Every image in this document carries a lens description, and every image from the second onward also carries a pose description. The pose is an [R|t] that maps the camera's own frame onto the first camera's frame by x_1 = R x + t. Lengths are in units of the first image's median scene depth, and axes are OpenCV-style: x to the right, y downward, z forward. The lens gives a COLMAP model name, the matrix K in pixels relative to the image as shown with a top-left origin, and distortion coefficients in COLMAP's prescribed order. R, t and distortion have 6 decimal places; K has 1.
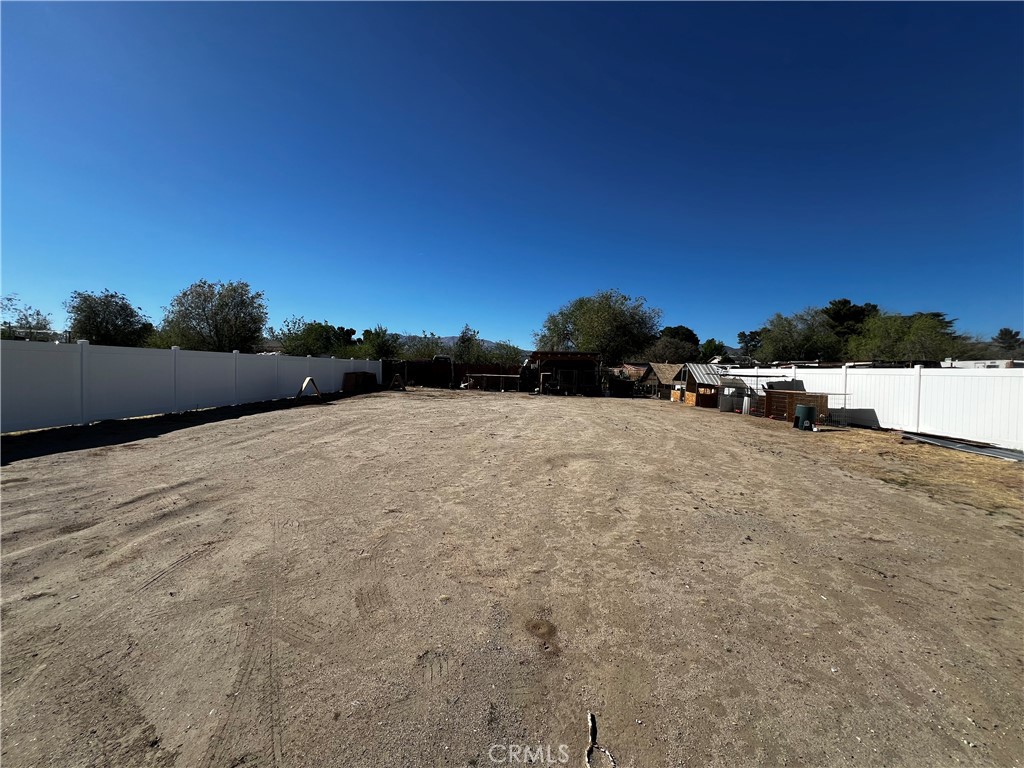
lens RADIAL K [[407.1, 0, 509.7], [0, 407.1, 381.4], [0, 0, 1]] dist [0.000408, 0.000069]
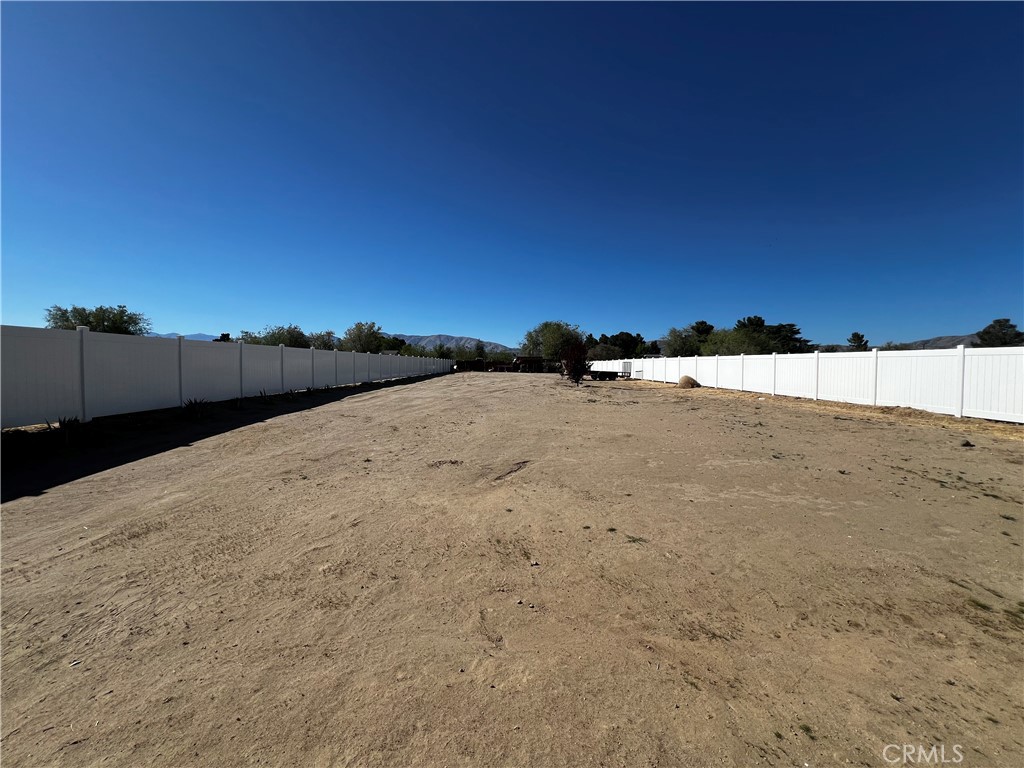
lens RADIAL K [[407.1, 0, 513.1], [0, 407.1, 383.1], [0, 0, 1]] dist [0.000408, 0.000069]
pose [[0.999328, -0.006836, 0.036008, -0.029738], [0.006194, 0.999821, 0.017892, 0.022318], [-0.036124, -0.017657, 0.999191, -0.721815]]
